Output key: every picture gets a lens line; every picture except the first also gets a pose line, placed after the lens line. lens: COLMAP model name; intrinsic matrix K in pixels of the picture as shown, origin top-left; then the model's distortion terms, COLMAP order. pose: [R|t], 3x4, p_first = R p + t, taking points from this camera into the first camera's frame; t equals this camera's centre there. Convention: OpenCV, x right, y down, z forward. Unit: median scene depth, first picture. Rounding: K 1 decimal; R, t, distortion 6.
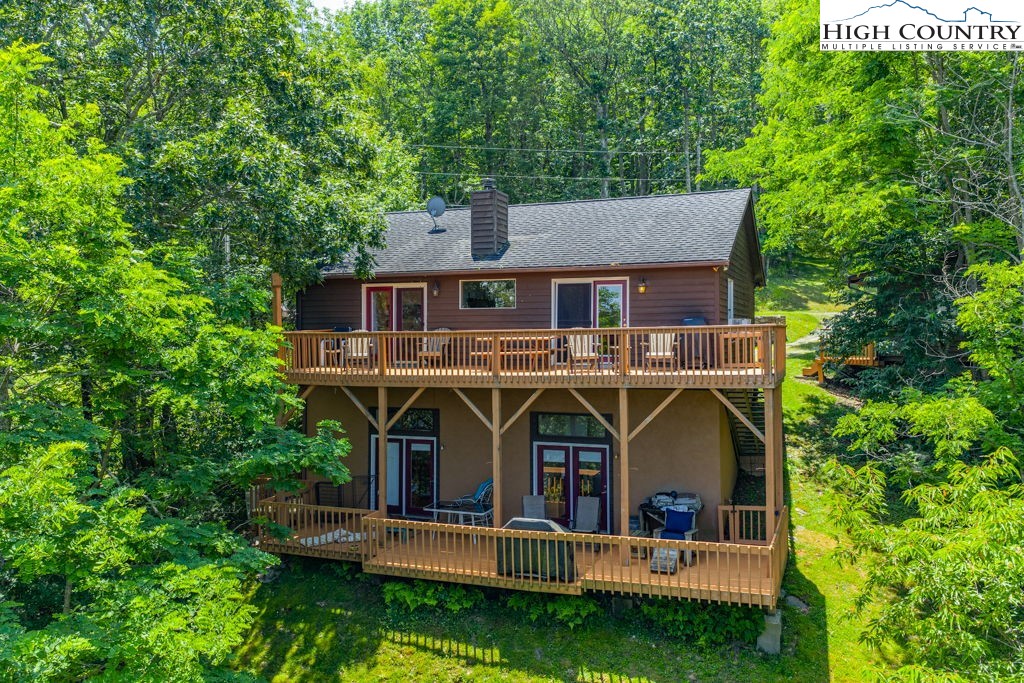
lens RADIAL K [[813.3, 0, 512.0], [0, 813.3, 341.5], [0, 0, 1]] dist [0.036336, -0.000903]
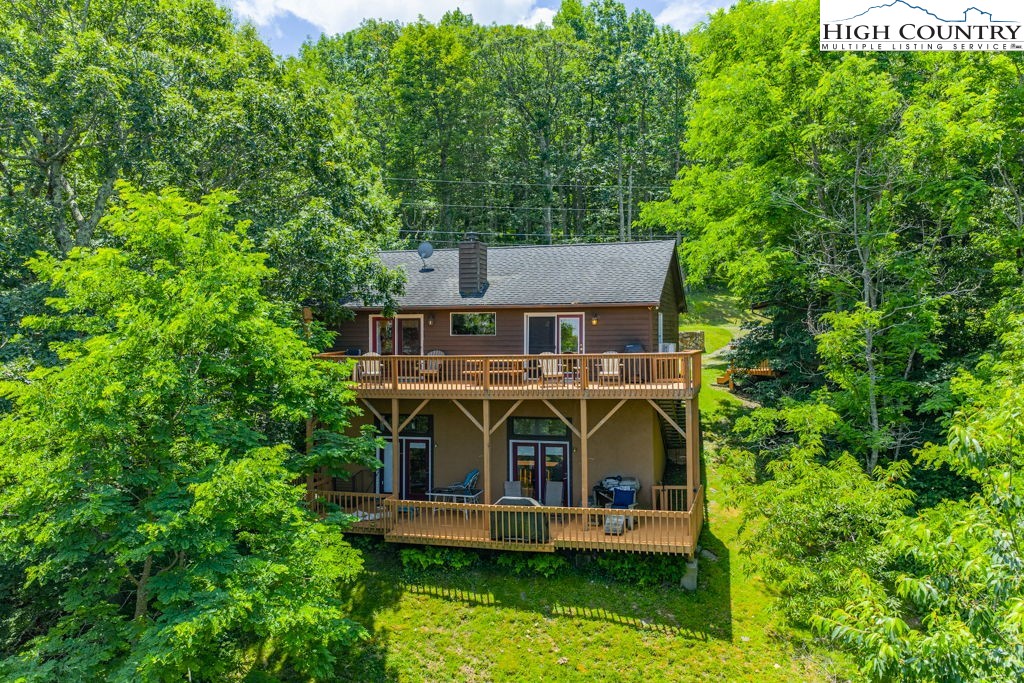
lens RADIAL K [[813.3, 0, 512.0], [0, 813.3, 341.5], [0, 0, 1]] dist [0.036336, -0.000903]
pose [[0.996315, -0.002728, 0.085723, -0.091697], [0.002726, 0.999996, 0.000133, -0.036400], [-0.085723, 0.000101, 0.996319, -0.315574]]
